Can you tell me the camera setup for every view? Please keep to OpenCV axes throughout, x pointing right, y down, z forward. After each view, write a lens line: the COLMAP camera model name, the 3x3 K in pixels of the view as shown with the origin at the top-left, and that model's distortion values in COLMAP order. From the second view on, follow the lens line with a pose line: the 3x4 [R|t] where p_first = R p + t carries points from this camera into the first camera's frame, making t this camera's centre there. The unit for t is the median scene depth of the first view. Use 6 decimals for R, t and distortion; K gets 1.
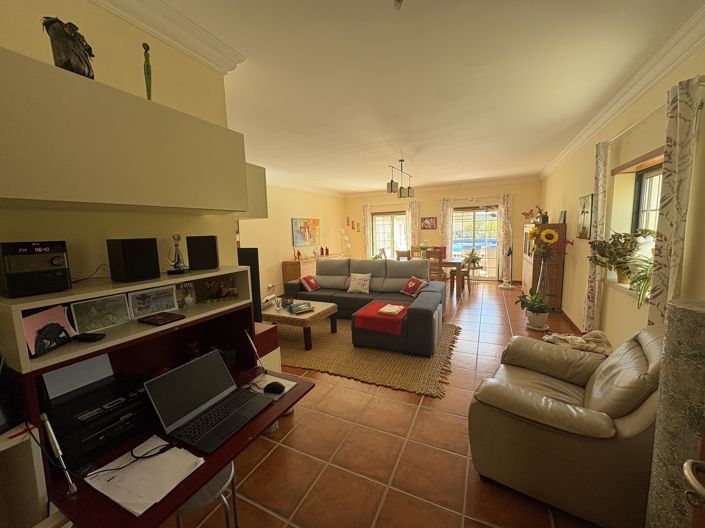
lens RADIAL K [[279.4, 0, 352.5], [0, 279.4, 264.0], [0, 0, 1]] dist [-0.002270, -0.000197]
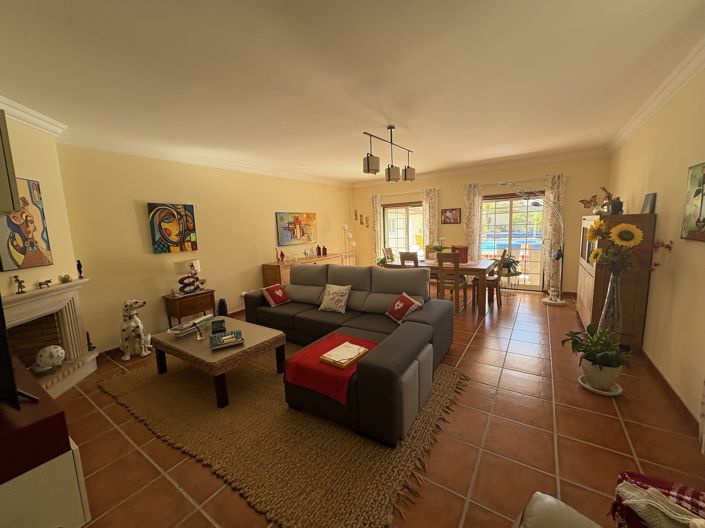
lens RADIAL K [[279.4, 0, 352.5], [0, 279.4, 264.0], [0, 0, 1]] dist [-0.002270, -0.000197]
pose [[0.990207, 0.010515, -0.139210, 0.127258], [-0.007692, 0.999754, 0.020806, -0.028211], [0.139395, -0.019531, 0.990044, 0.198882]]
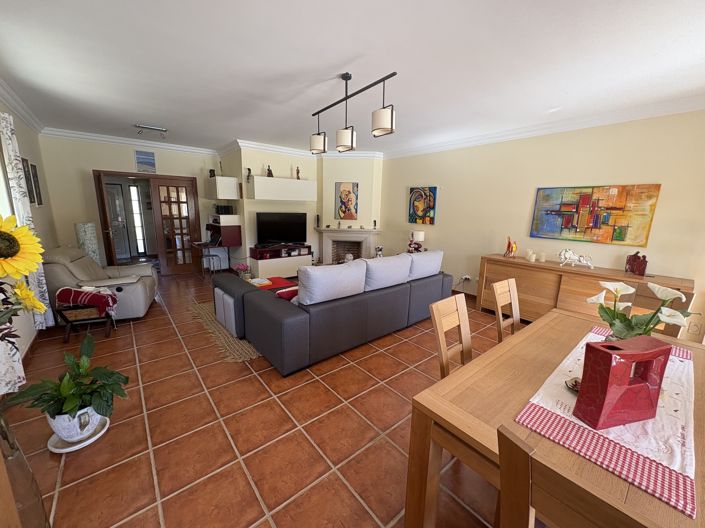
lens RADIAL K [[279.4, 0, 352.5], [0, 279.4, 264.0], [0, 0, 1]] dist [-0.002270, -0.000197]
pose [[-0.409264, 0.204657, -0.889167, 0.489699], [-0.116723, 0.954769, 0.273481, -0.125846], [0.904919, 0.215713, -0.366865, 0.891558]]
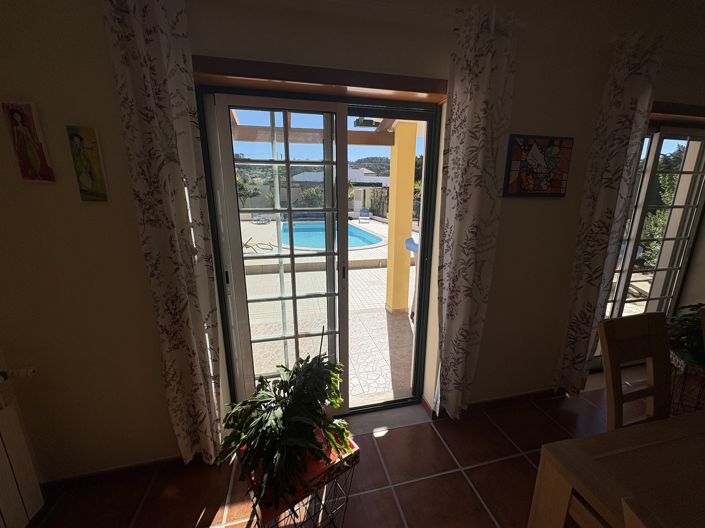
lens RADIAL K [[279.4, 0, 352.5], [0, 279.4, 264.0], [0, 0, 1]] dist [-0.002270, -0.000197]
pose [[0.780093, -0.114052, 0.615181, 0.042477], [0.048779, 0.991339, 0.121935, -0.127322], [-0.623759, -0.065113, 0.778900, 1.094298]]
